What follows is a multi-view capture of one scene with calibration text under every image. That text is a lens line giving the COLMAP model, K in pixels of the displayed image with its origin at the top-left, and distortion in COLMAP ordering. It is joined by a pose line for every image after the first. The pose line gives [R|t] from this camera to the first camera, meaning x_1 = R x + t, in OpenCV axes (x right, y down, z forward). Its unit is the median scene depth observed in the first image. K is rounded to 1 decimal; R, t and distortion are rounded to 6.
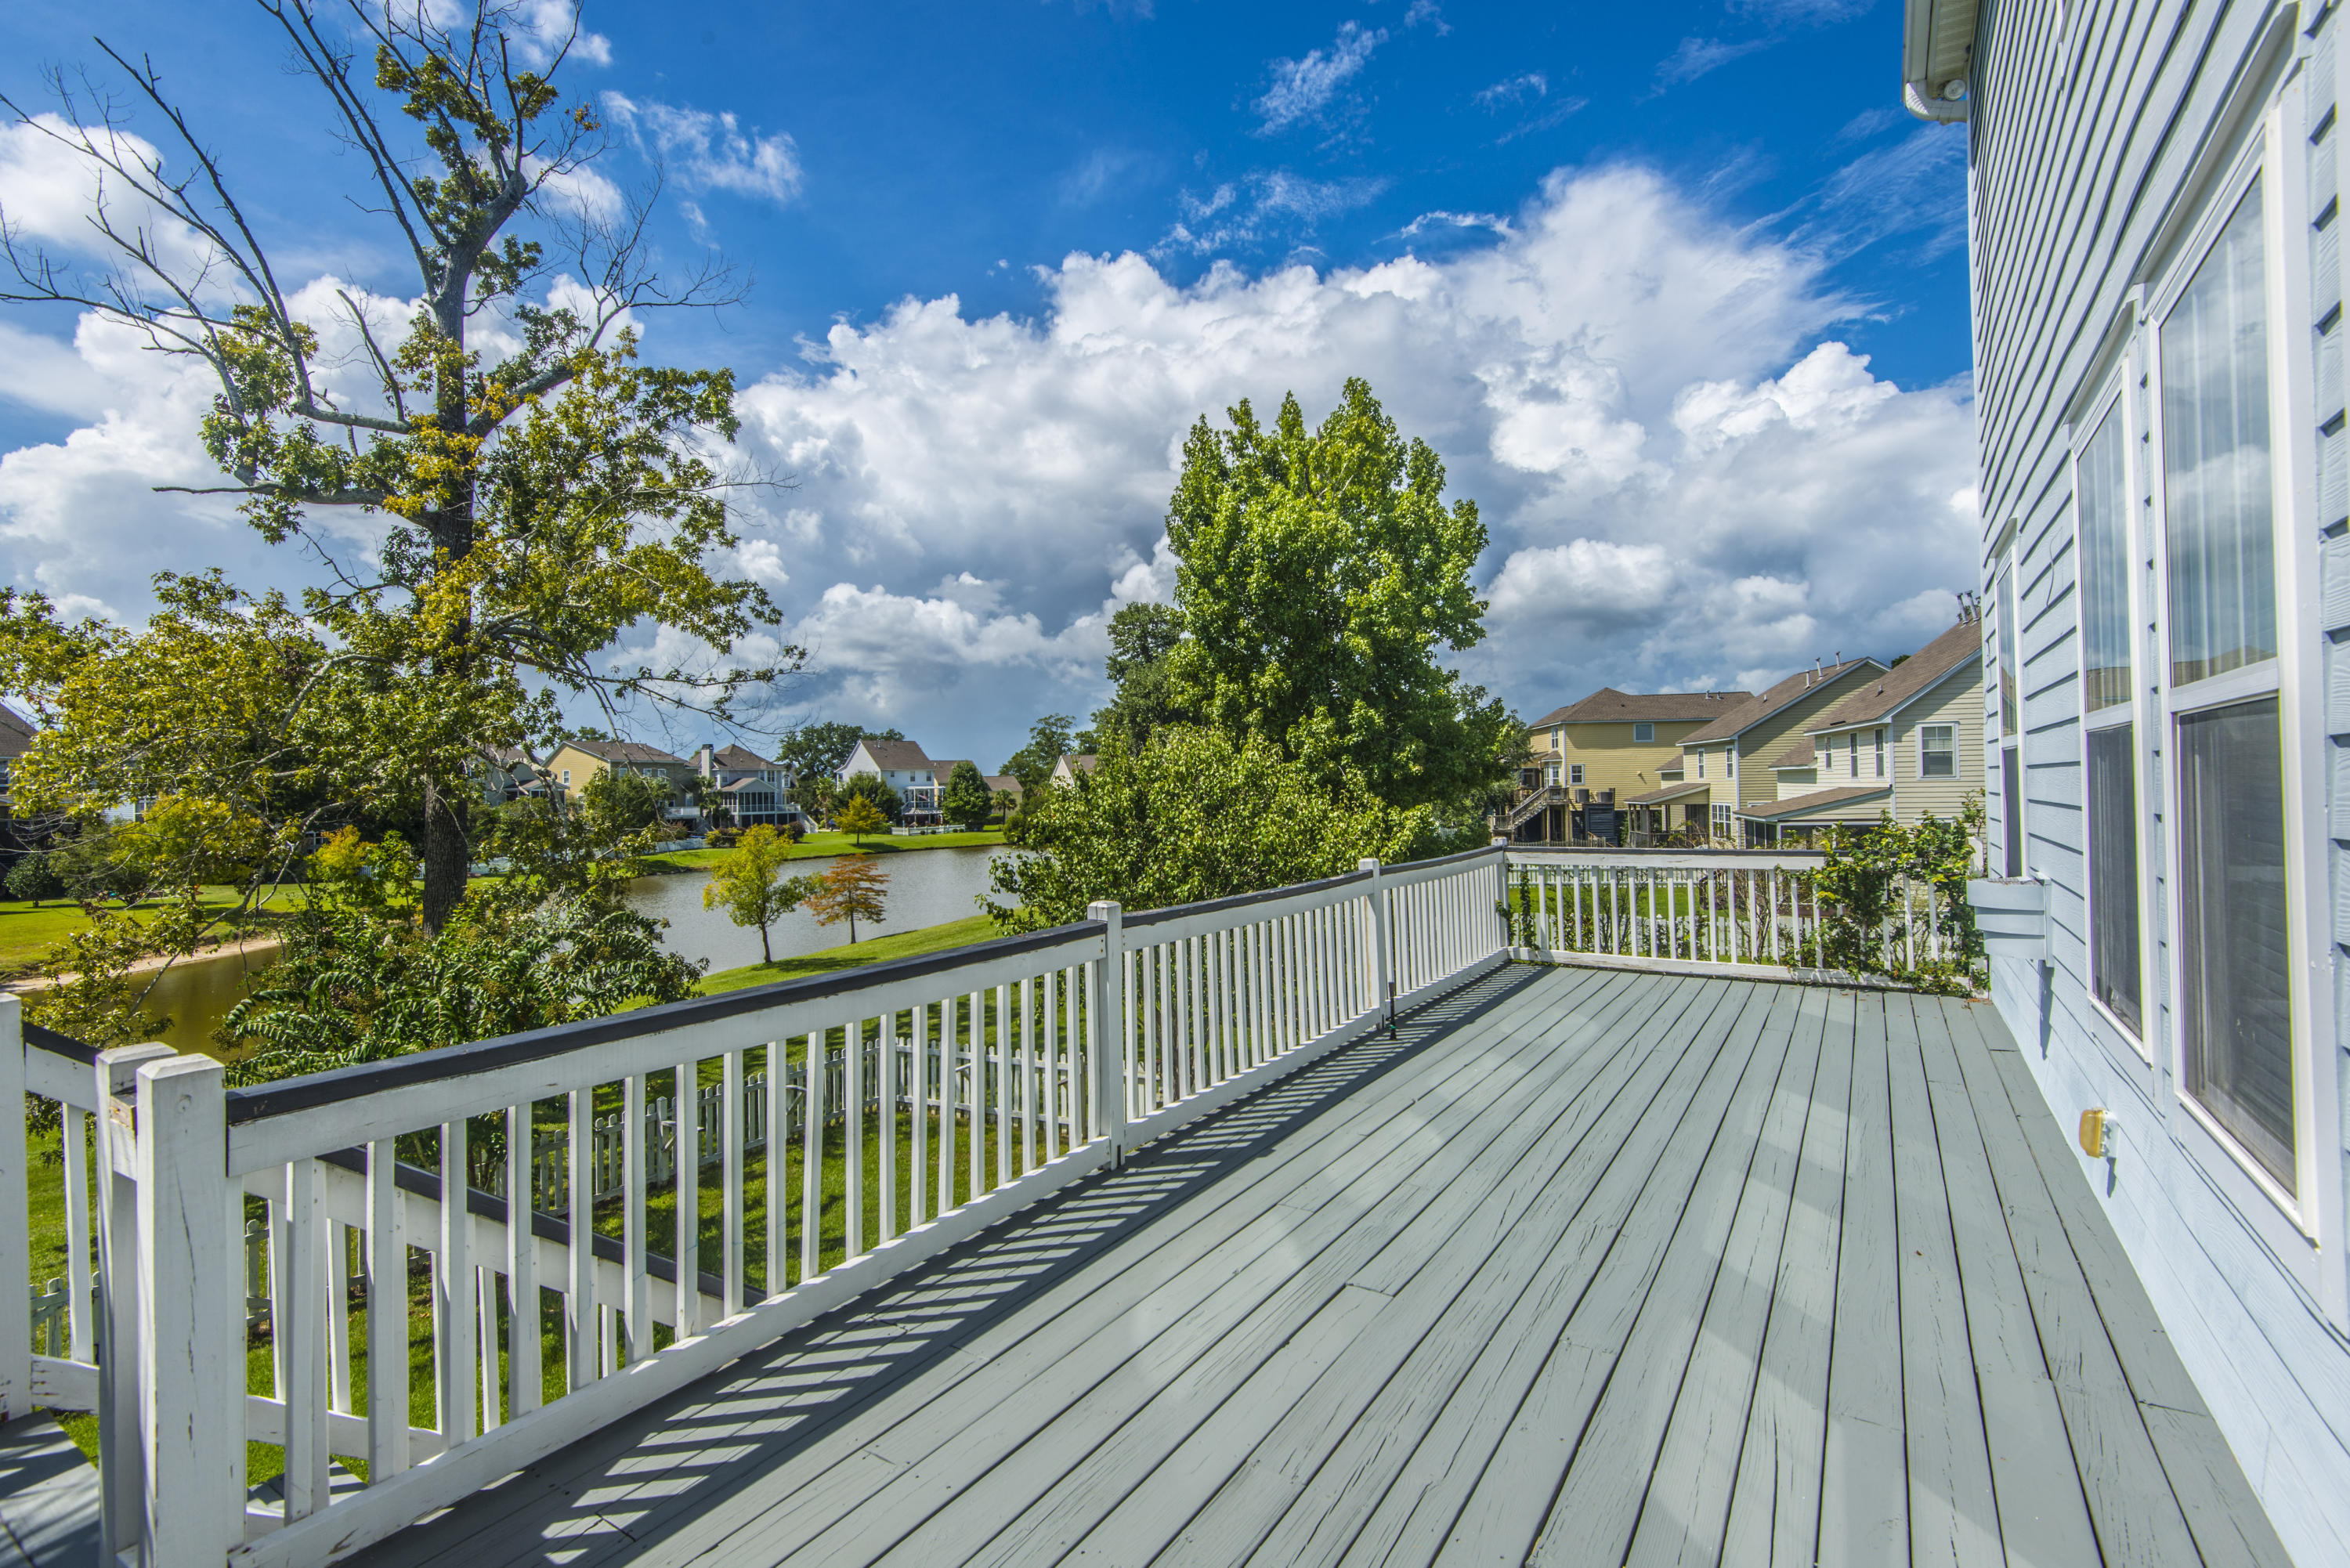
lens RADIAL K [[1059.5, 0, 1171.1], [0, 1059.5, 768.4], [0, 0, 1]] dist [0.043955, -0.024739]
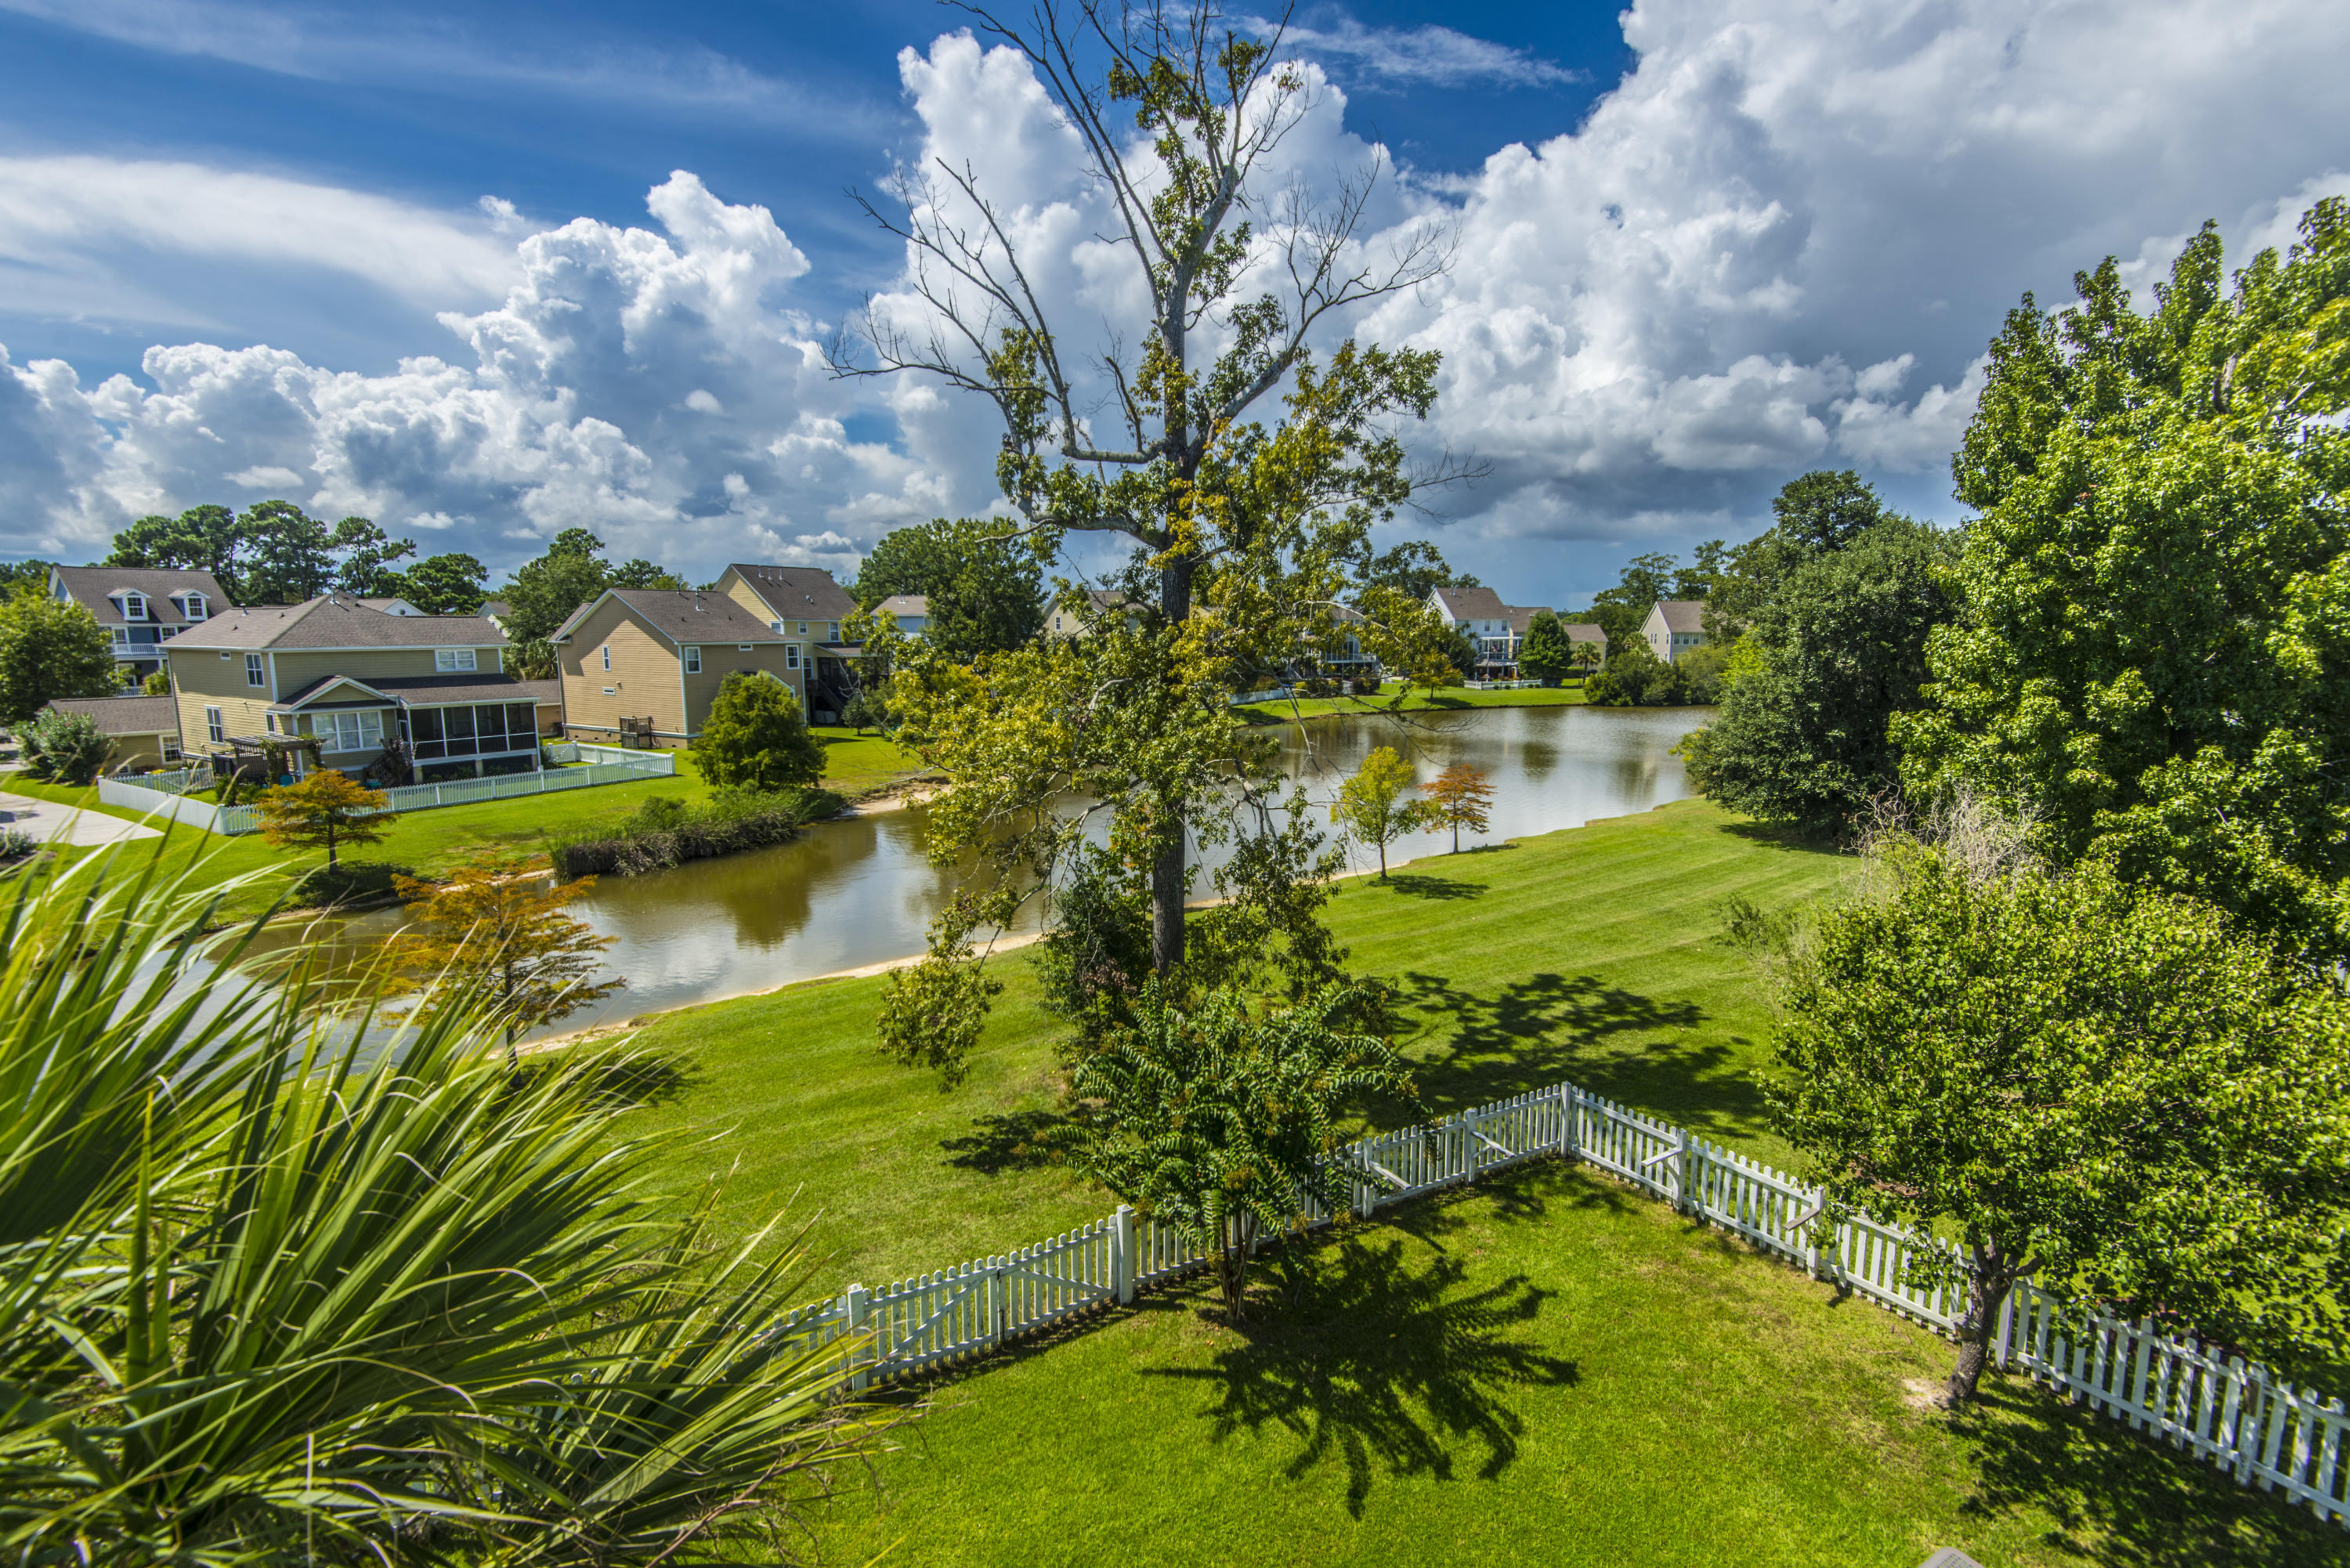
lens RADIAL K [[1065.3, 0, 1173.7], [0, 1065.3, 777.7], [0, 0, 1]] dist [0.043591, -0.030775]
pose [[0.873919, 0.089417, -0.477777, -0.112294], [-0.007299, 0.985237, 0.171038, -0.146315], [0.486018, -0.145986, 0.861670, 0.033038]]
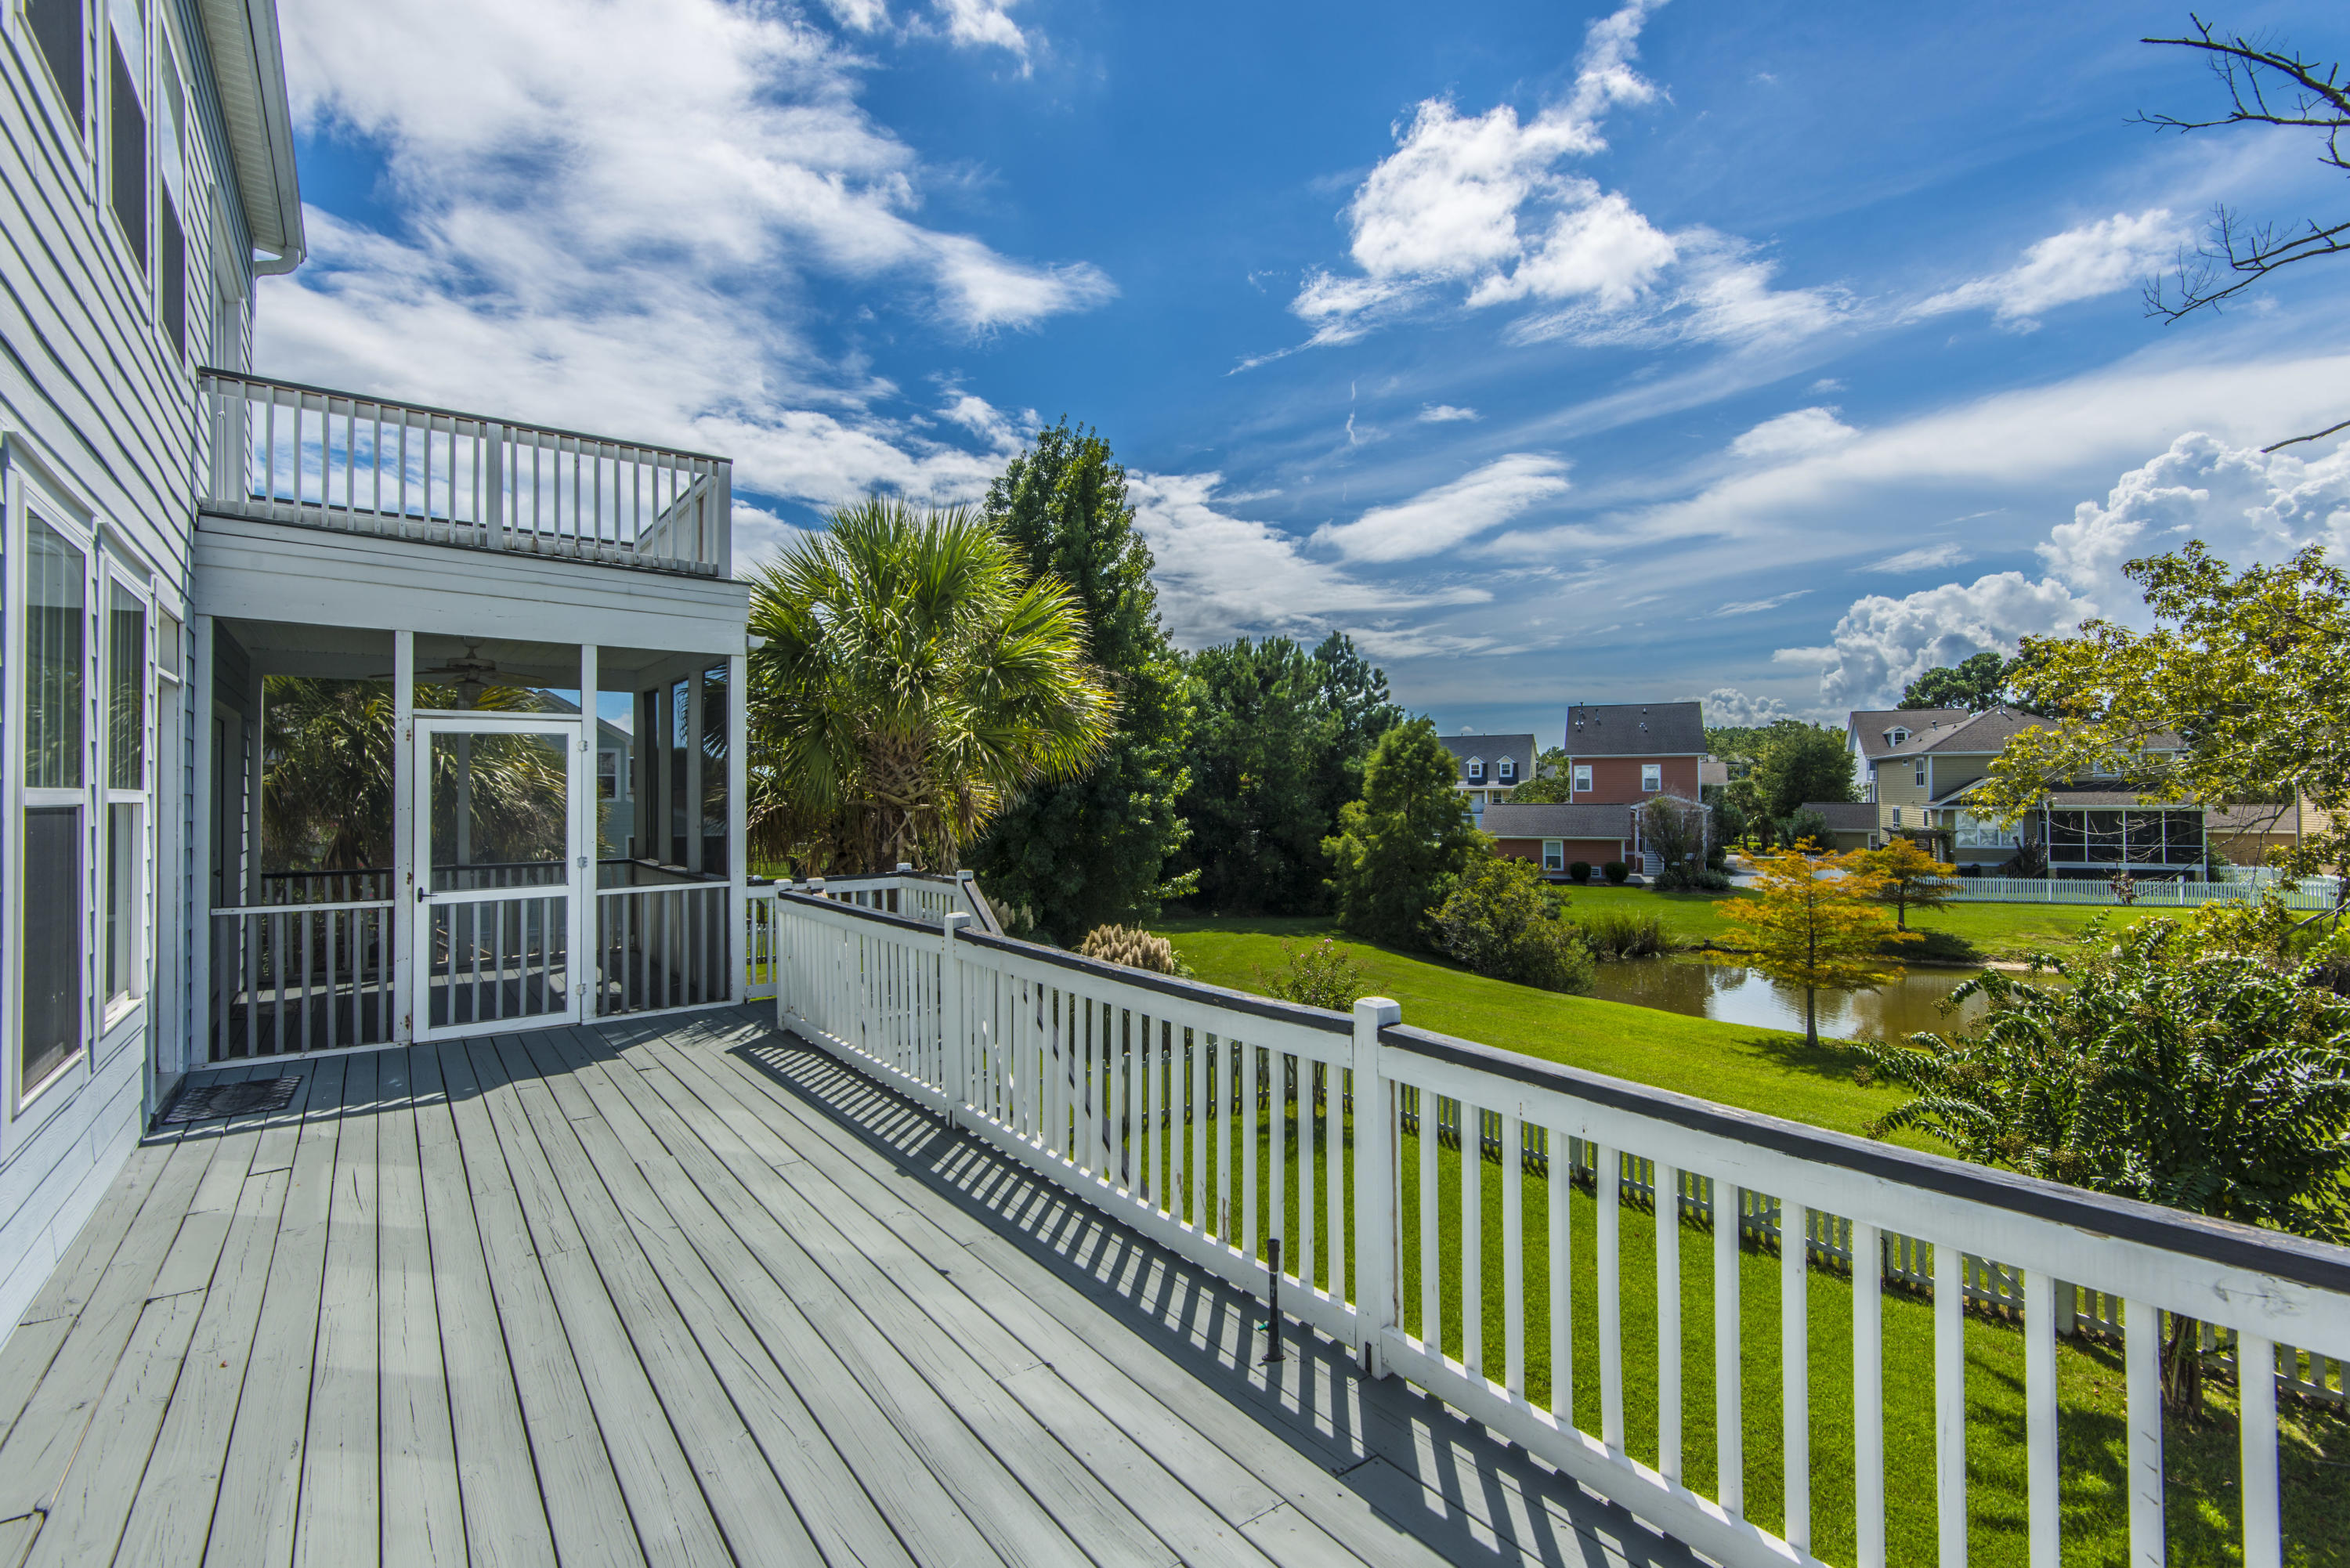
lens RADIAL K [[1068.1, 0, 1162.0], [0, 1068.1, 786.3], [0, 0, 1]] dist [0.026241, -0.016160]
pose [[-0.350156, 0.019209, -0.936495, 0.184522], [0.031184, 0.999475, 0.008842, -0.004171], [0.936172, -0.026108, -0.350571, 0.303923]]
